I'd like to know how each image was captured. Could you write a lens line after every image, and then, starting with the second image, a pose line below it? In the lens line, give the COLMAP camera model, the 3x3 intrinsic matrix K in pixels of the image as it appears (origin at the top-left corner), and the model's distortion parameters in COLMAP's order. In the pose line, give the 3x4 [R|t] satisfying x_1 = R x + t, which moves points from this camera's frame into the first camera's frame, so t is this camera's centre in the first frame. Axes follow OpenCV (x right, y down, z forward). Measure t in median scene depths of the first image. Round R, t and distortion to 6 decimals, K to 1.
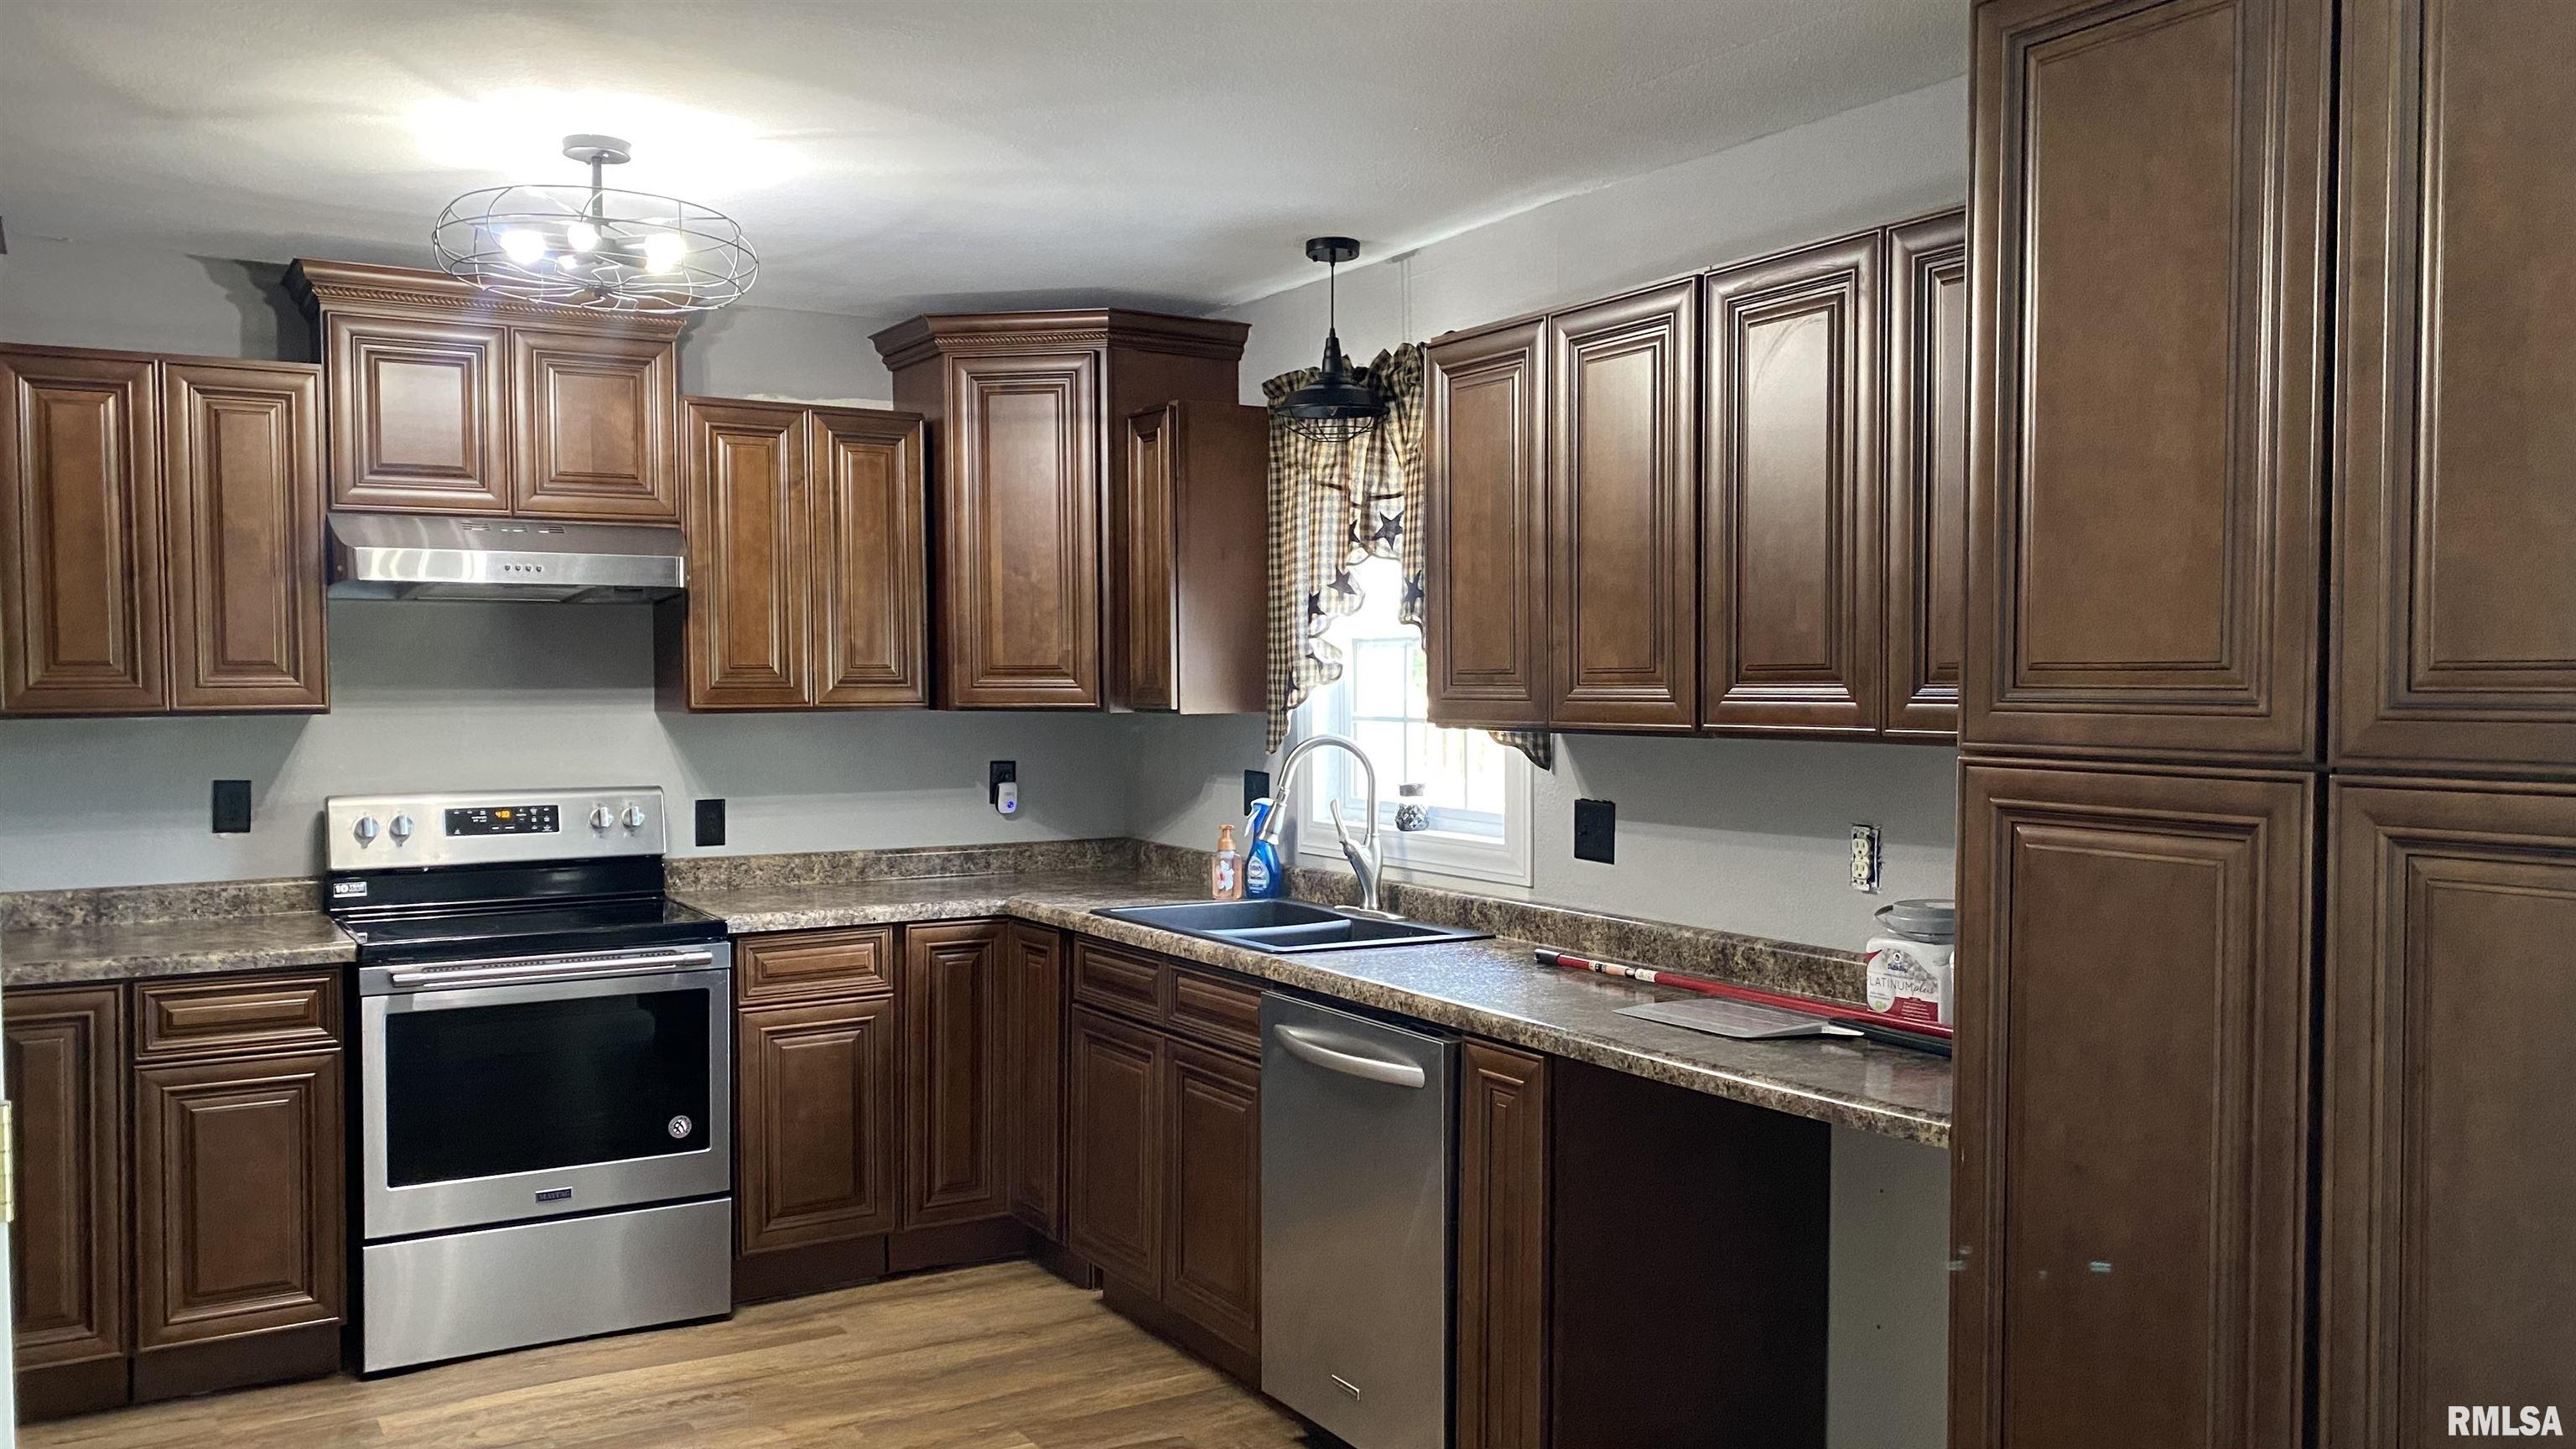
lens RADIAL K [[2004.2, 0, 1288.0], [0, 2004.2, 724.5], [0, 0, 1]] dist [0.087889, -0.157041]
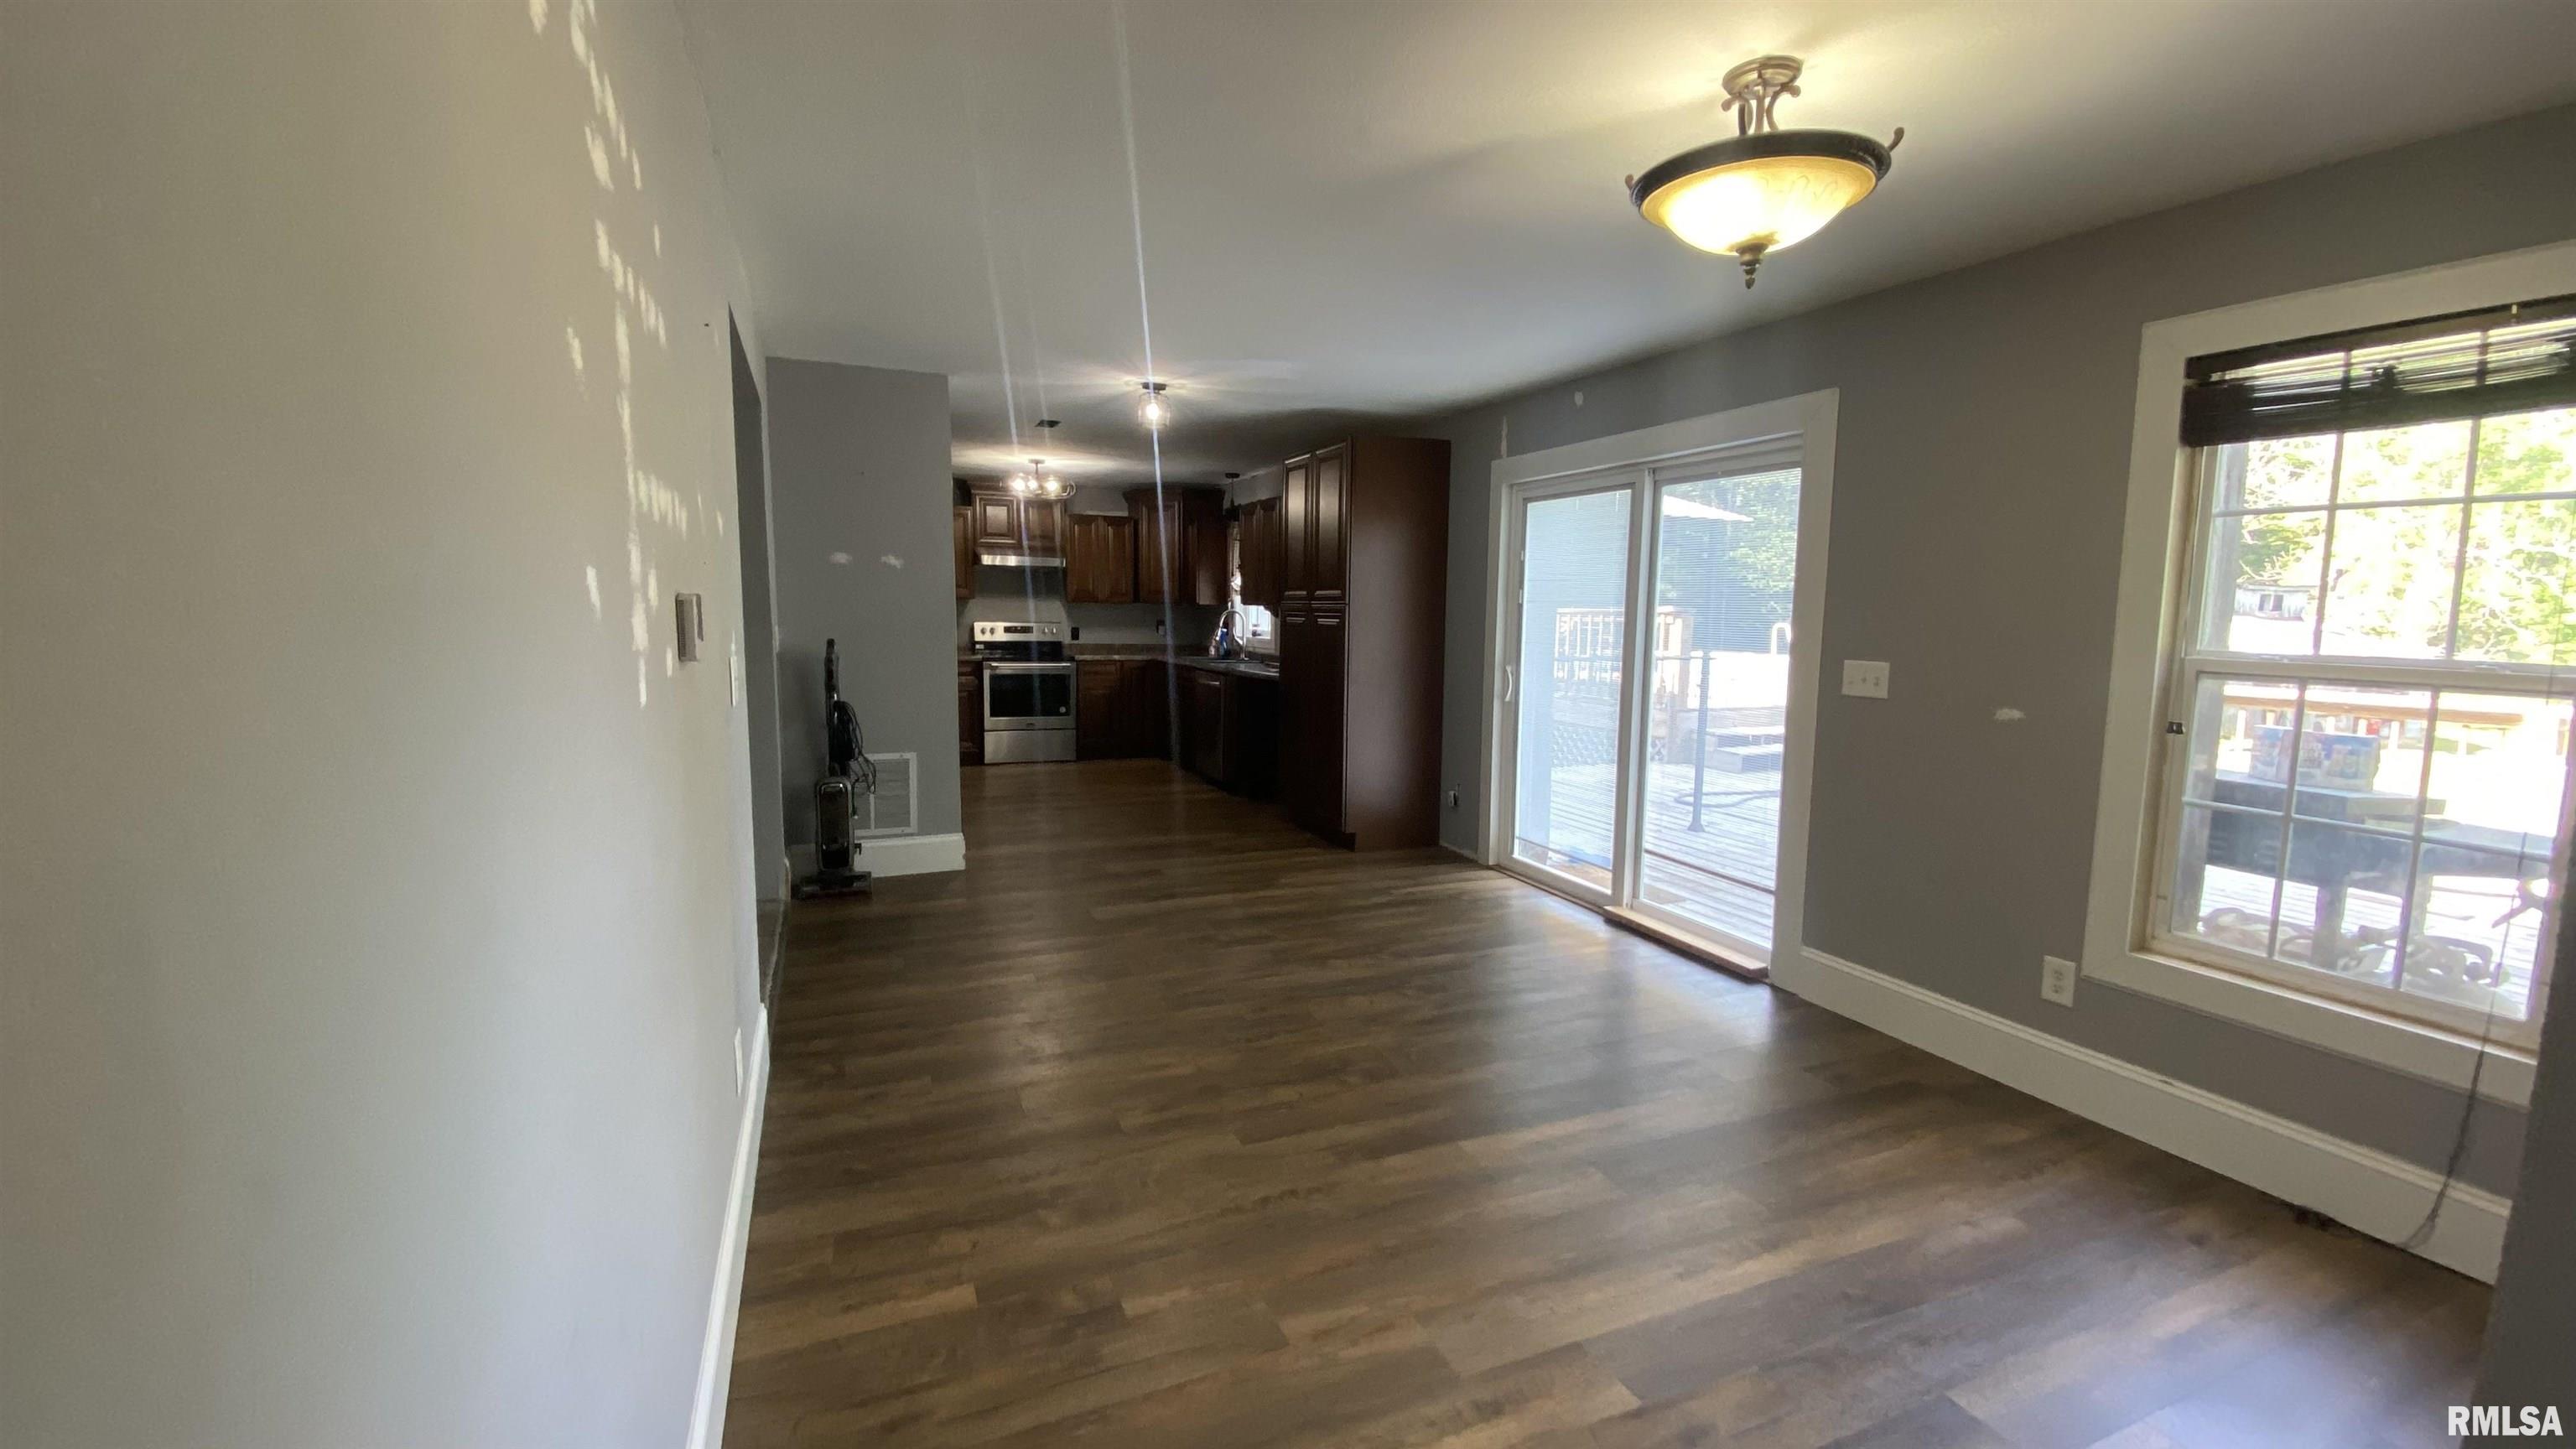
lens RADIAL K [[1052.2, 0, 1278.4], [0, 1052.2, 729.7], [0, 0, 1]] dist [0.057185, 0.000005]
pose [[0.988941, 0.032783, -0.144643, 0.375422], [-0.020107, 0.995896, 0.088240, 0.050600], [0.146943, -0.084356, 0.985541, -0.868050]]
